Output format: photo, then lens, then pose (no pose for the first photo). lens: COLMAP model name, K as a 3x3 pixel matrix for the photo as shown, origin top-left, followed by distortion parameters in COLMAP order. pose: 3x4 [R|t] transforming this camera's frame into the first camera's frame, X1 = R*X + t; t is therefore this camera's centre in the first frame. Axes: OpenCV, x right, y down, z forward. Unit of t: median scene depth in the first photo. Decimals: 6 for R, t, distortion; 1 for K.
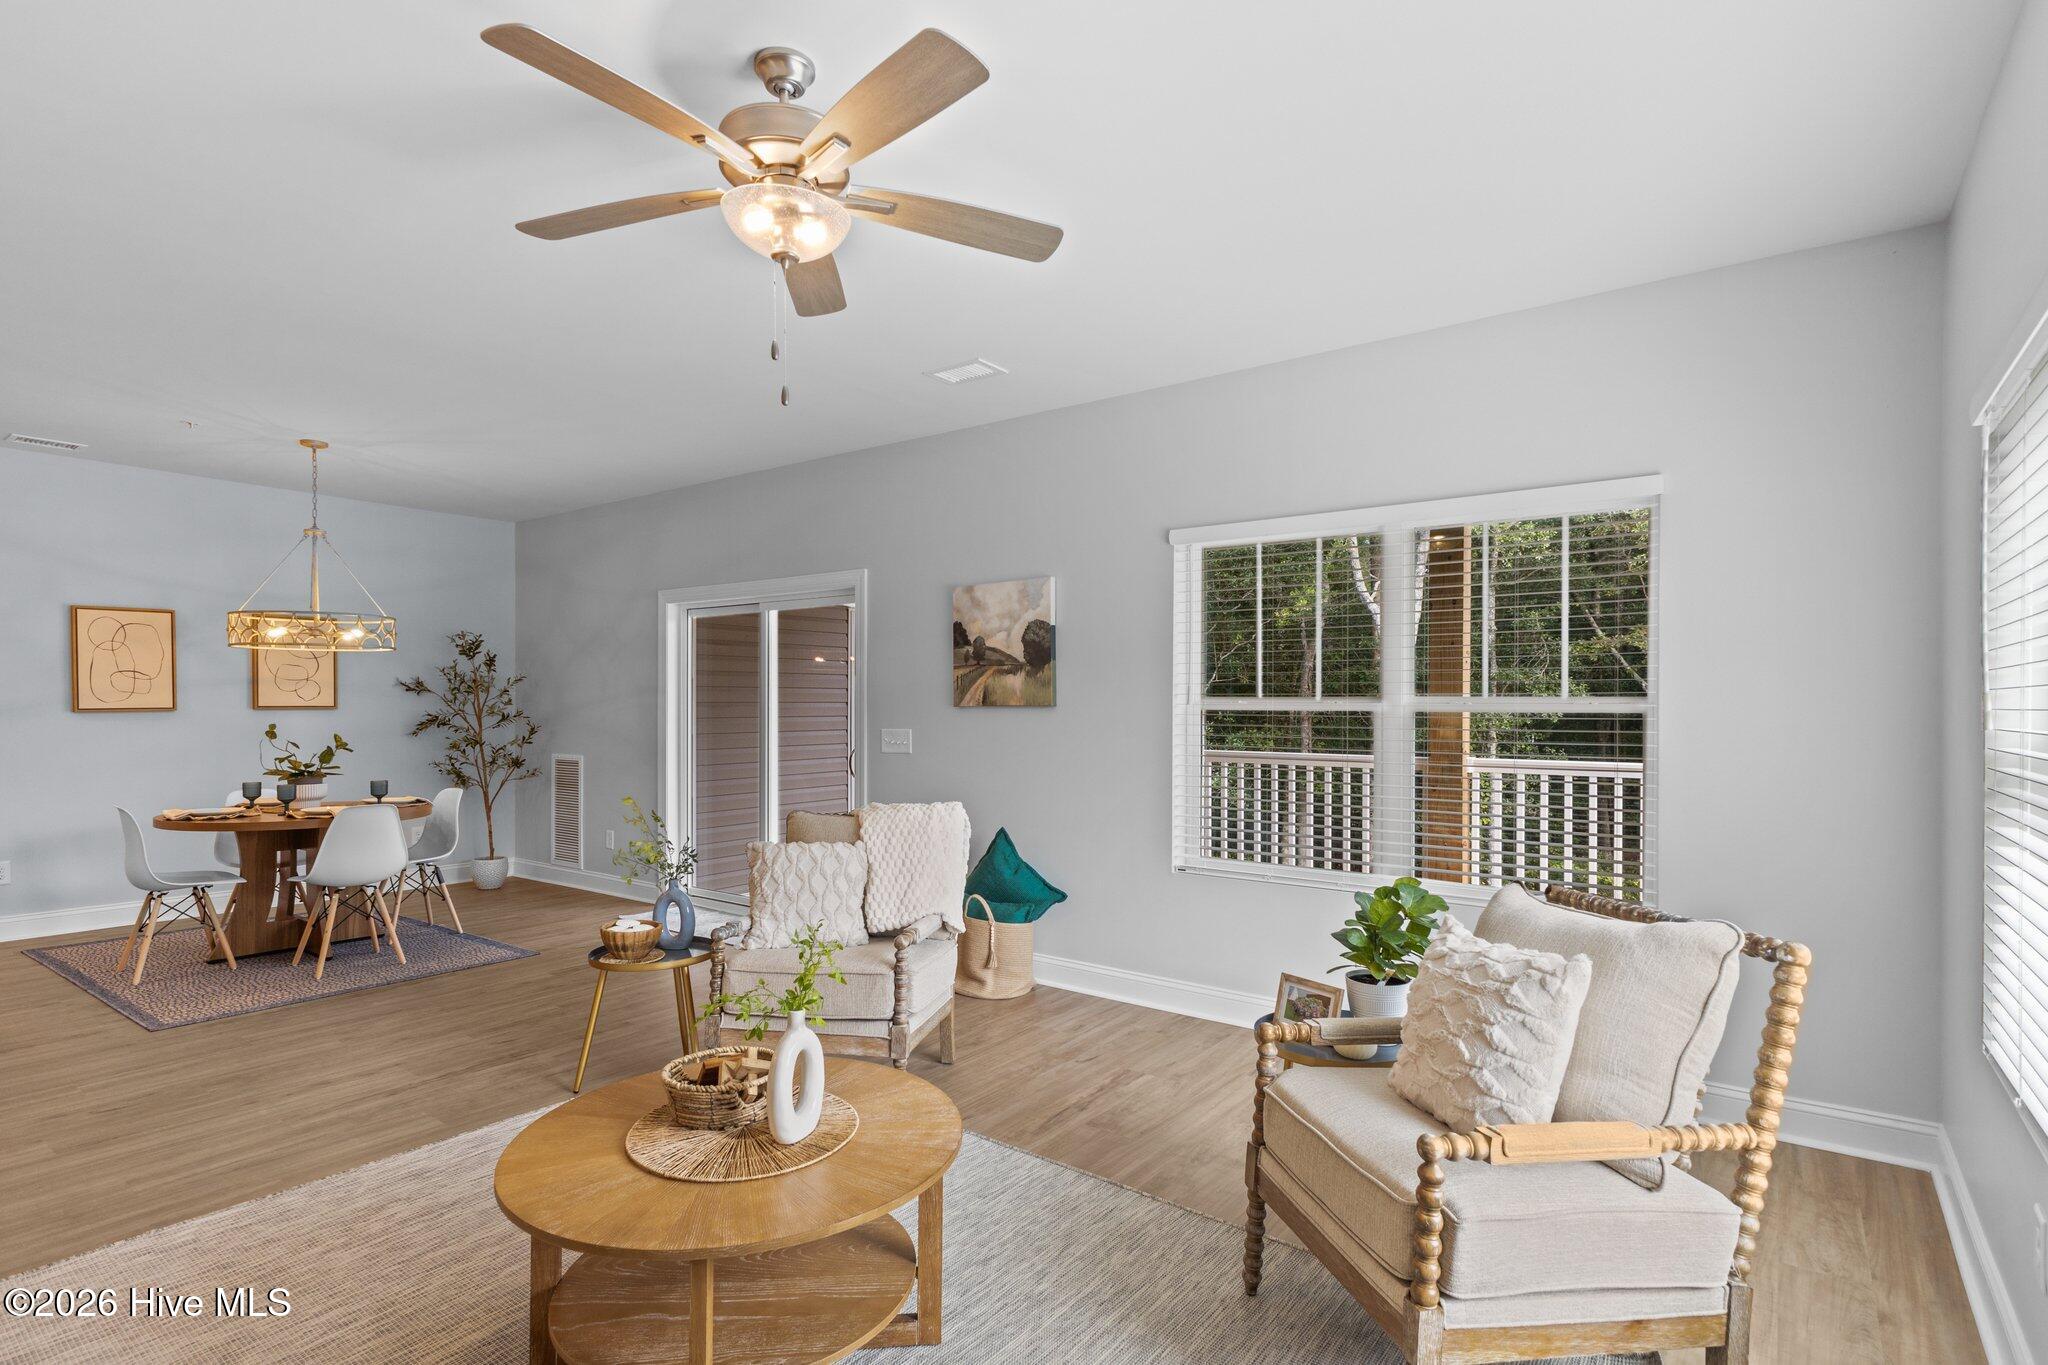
lens RADIAL K [[1006.2, 0, 1027.0], [0, 1006.2, 706.2], [0, 0, 1]] dist [0.000723, 0.000015]
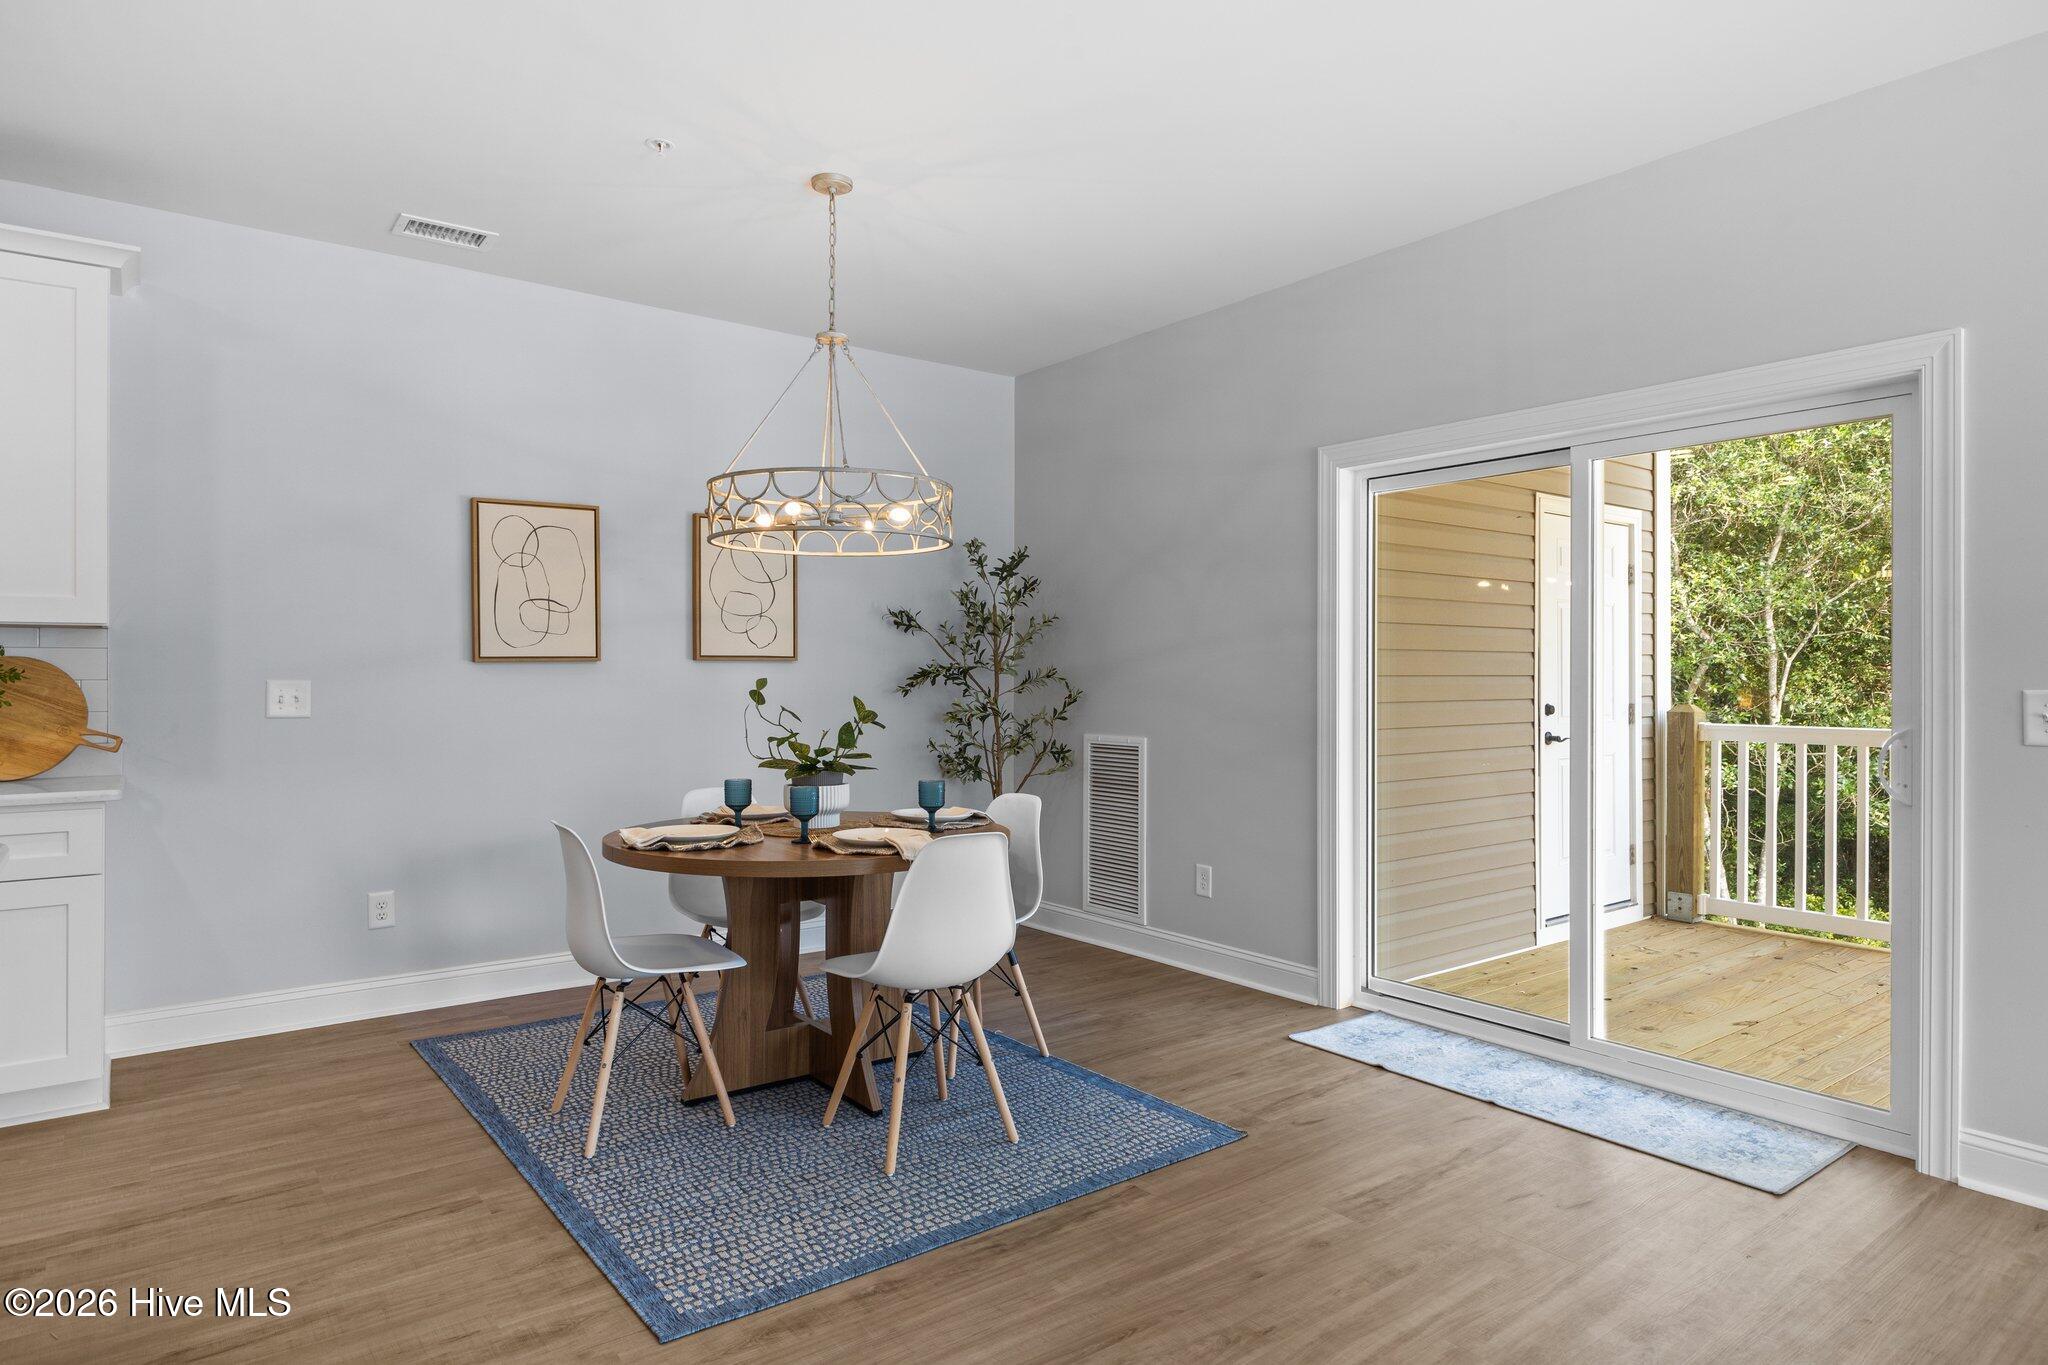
lens RADIAL K [[1167.3, 0, 1024.0], [0, 1167.3, 682.5], [0, 0, 1]] dist [-0.019889, 0.001274]
pose [[0.958972, 0.000117, -0.283502, -0.418418], [0.000215, 0.999999, 0.001139, 0.019508], [0.283502, -0.001154, 0.958971, 0.404705]]
